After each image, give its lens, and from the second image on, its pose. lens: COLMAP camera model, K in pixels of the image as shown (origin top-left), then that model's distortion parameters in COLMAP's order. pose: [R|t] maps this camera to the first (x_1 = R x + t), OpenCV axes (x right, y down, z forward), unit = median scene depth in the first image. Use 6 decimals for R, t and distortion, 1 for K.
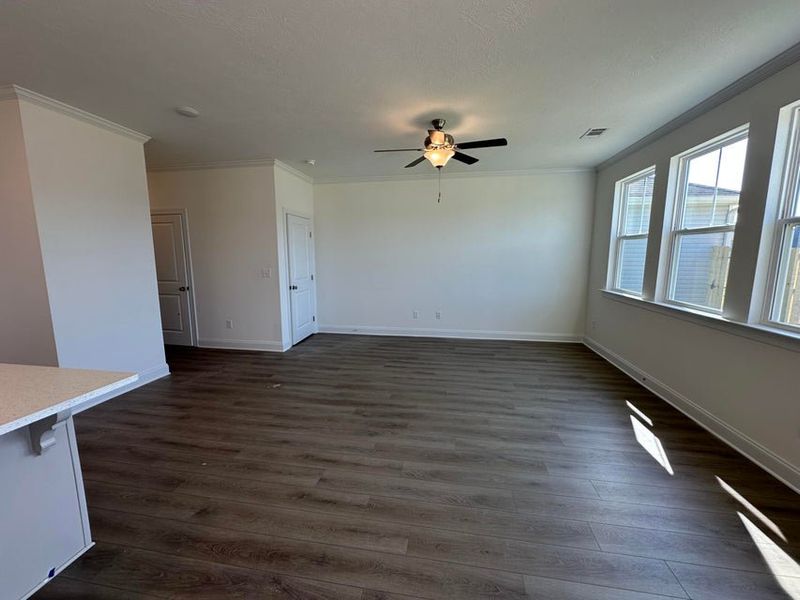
lens RADIAL K [[317.8, 0, 400.0], [0, 317.8, 300.0], [0, 0, 1]] dist [-0.006237, 0.000147]
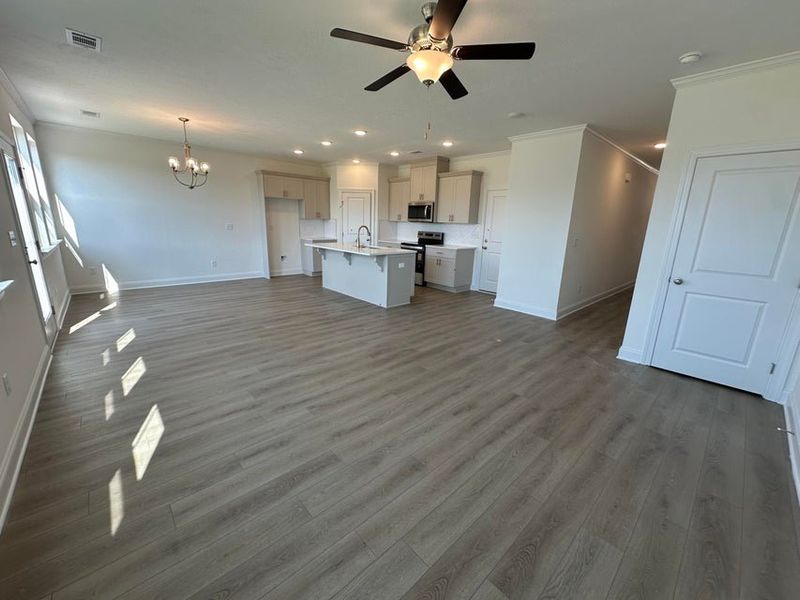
lens RADIAL K [[317.8, 0, 400.0], [0, 317.8, 300.0], [0, 0, 1]] dist [-0.006237, 0.000147]
pose [[-0.613178, 0.173879, -0.770571, 0.839033], [-0.140051, 0.936092, 0.322674, -0.224413], [0.777431, 0.305775, -0.549638, 1.633795]]
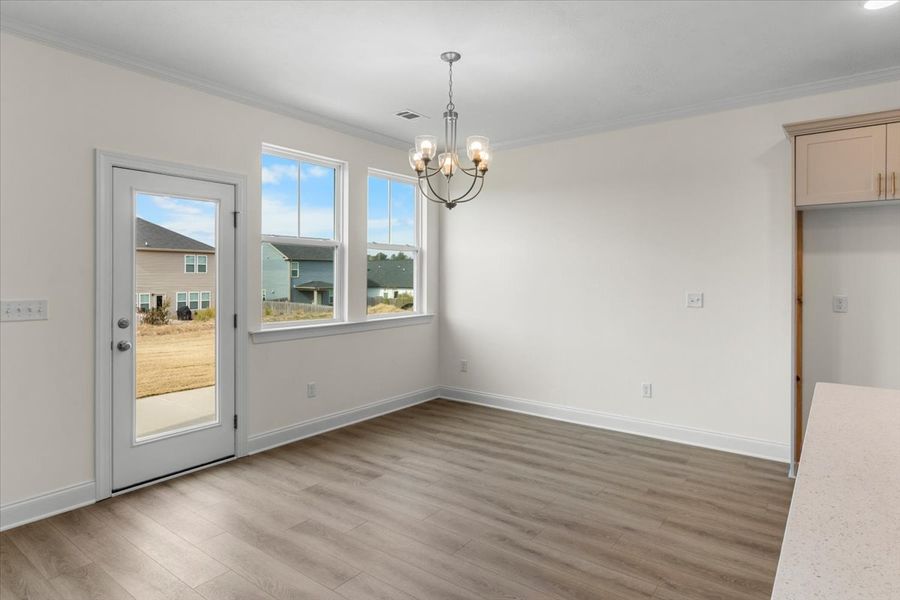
lens RADIAL K [[513.4, 0, 448.7], [0, 513.4, 275.4], [0, 0, 1]] dist [0.001638, 0.000281]
pose [[-0.888150, -0.000204, 0.459553, -0.411154], [0.063706, 0.990290, 0.123560, -0.072623], [-0.455116, 0.139016, -0.879513, 0.681302]]
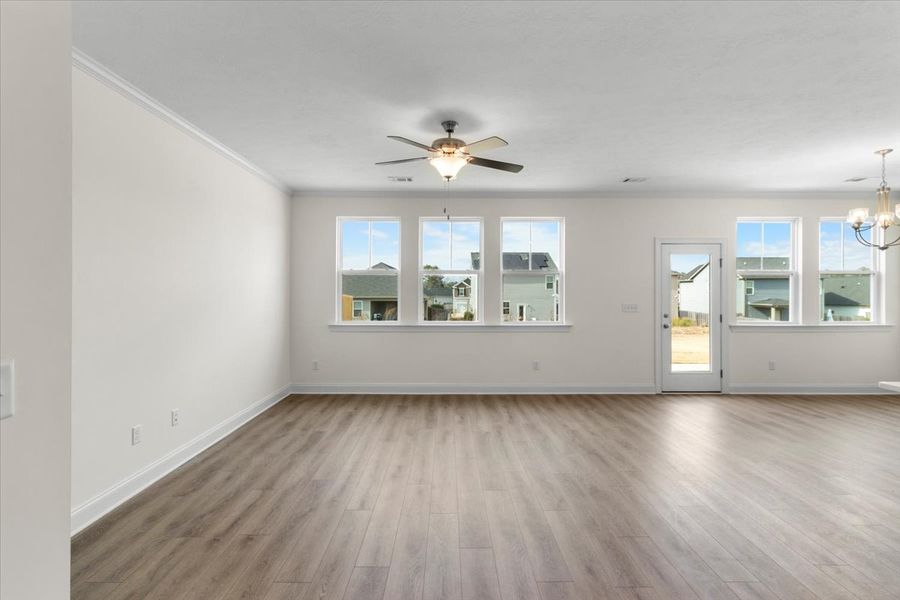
lens RADIAL K [[412.6, 0, 451.2], [0, 412.6, 290.7], [0, 0, 1]] dist [0.002323, 0.000534]
pose [[-0.177430, 0.005376, 0.984119, -1.022074], [0.136915, 0.990395, 0.019275, -0.170920], [-0.974563, 0.138161, -0.176461, 1.368300]]
